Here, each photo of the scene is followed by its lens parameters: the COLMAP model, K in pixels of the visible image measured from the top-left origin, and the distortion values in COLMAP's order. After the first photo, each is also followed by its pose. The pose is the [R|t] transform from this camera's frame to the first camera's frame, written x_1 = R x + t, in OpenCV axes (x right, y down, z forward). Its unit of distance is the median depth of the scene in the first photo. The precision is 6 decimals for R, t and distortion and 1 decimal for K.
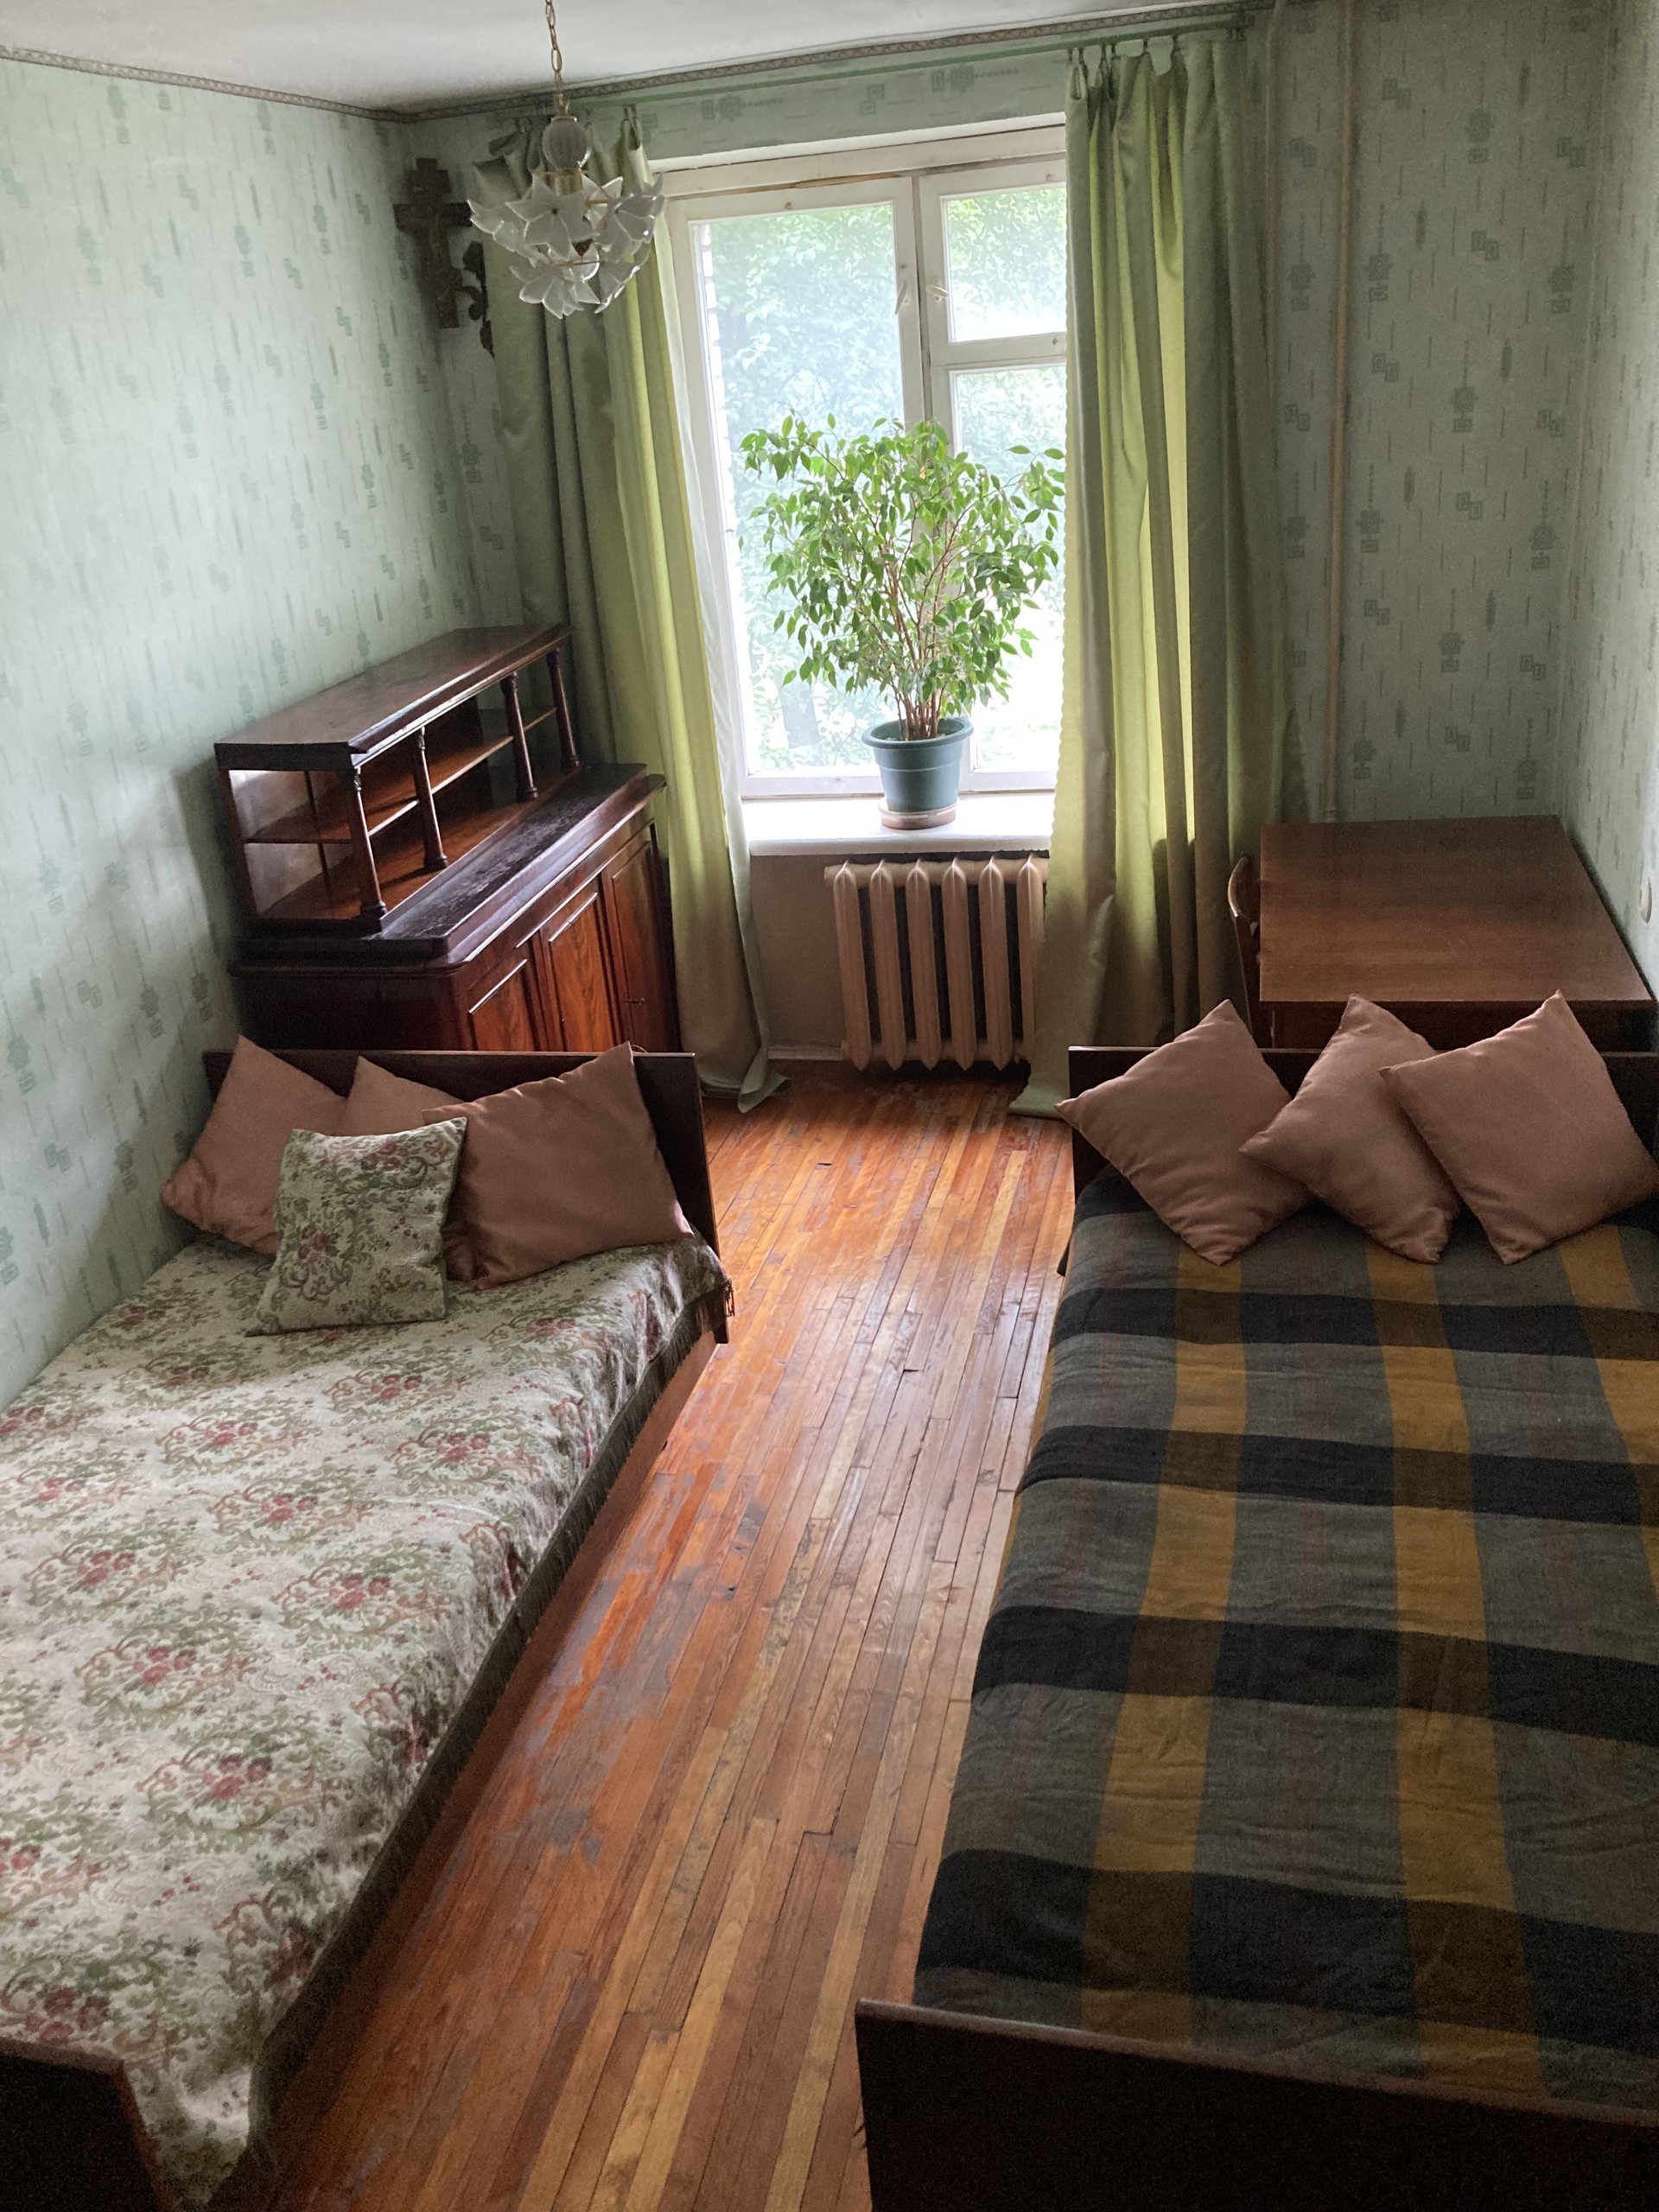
lens RADIAL K [[1824.1, 0, 823.0], [0, 1824.1, 1105.6], [0, 0, 1]] dist [0.017387, -0.005573]
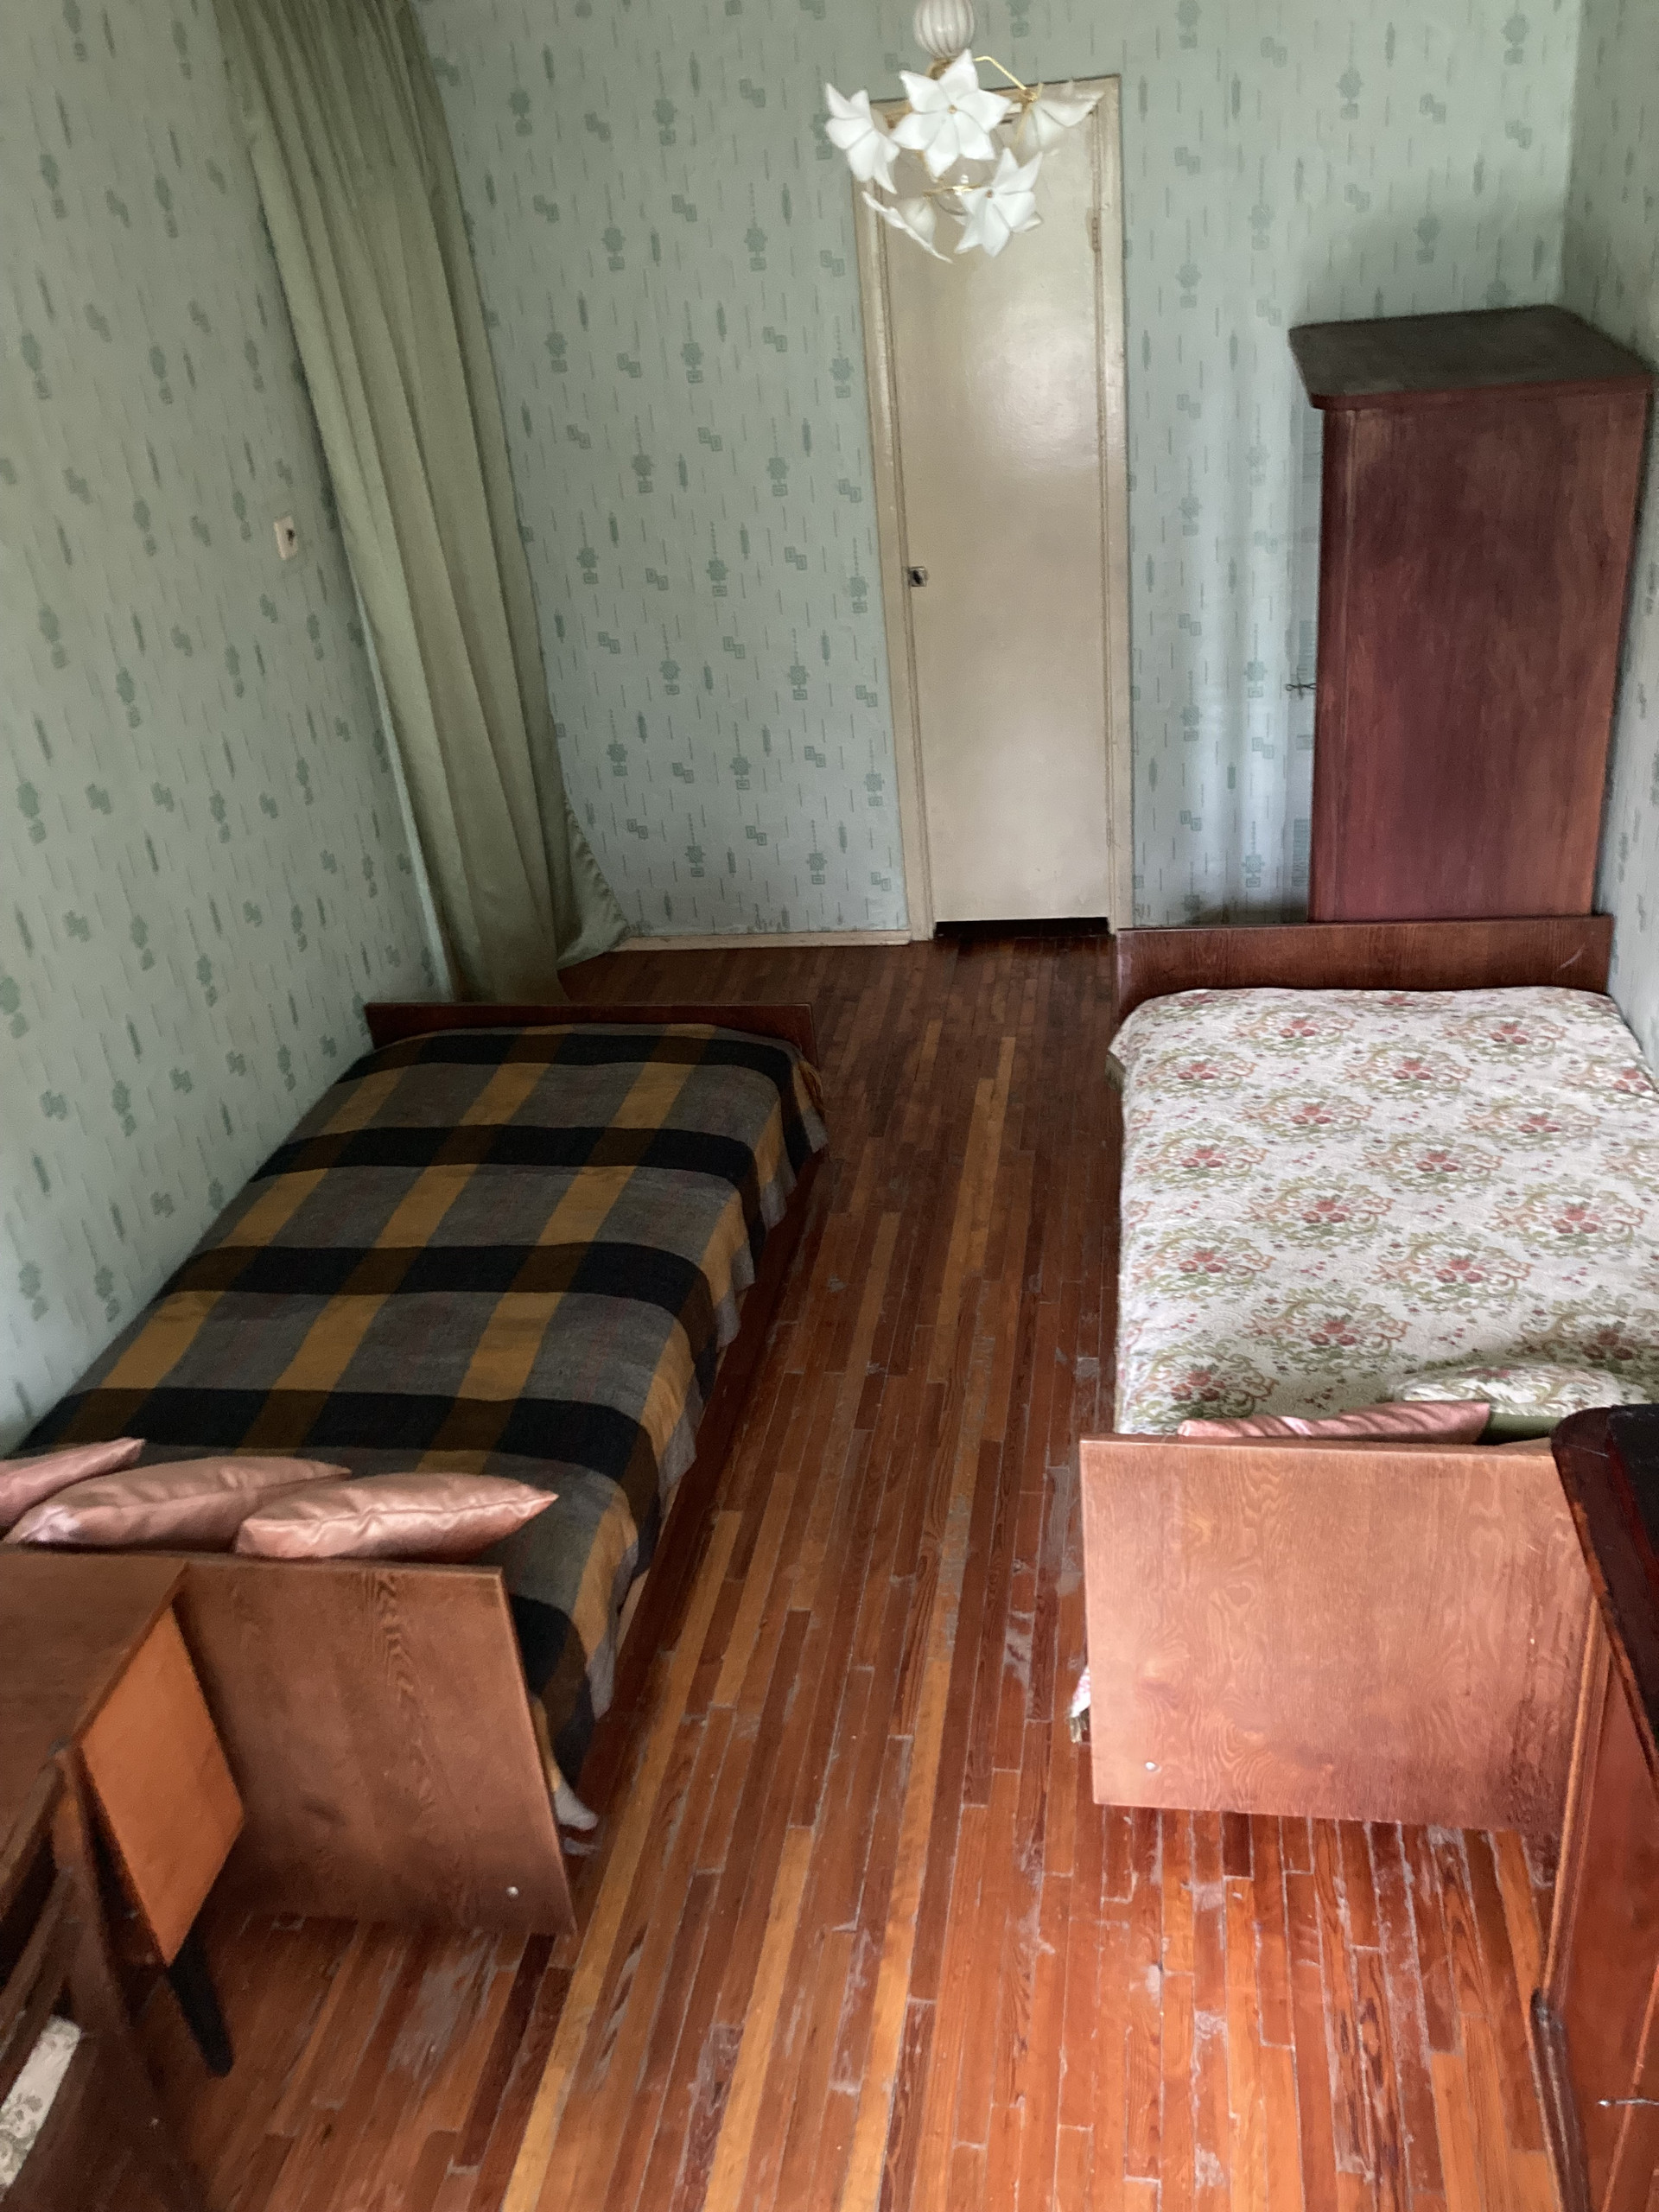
lens RADIAL K [[1824.1, 0, 823.0], [0, 1824.1, 1105.6], [0, 0, 1]] dist [0.017387, -0.005573]
pose [[-0.980544, 0.193695, 0.031883, -0.031106], [0.144095, 0.599913, 0.786982, -0.784884], [0.133308, 0.776264, -0.616151, 1.636652]]
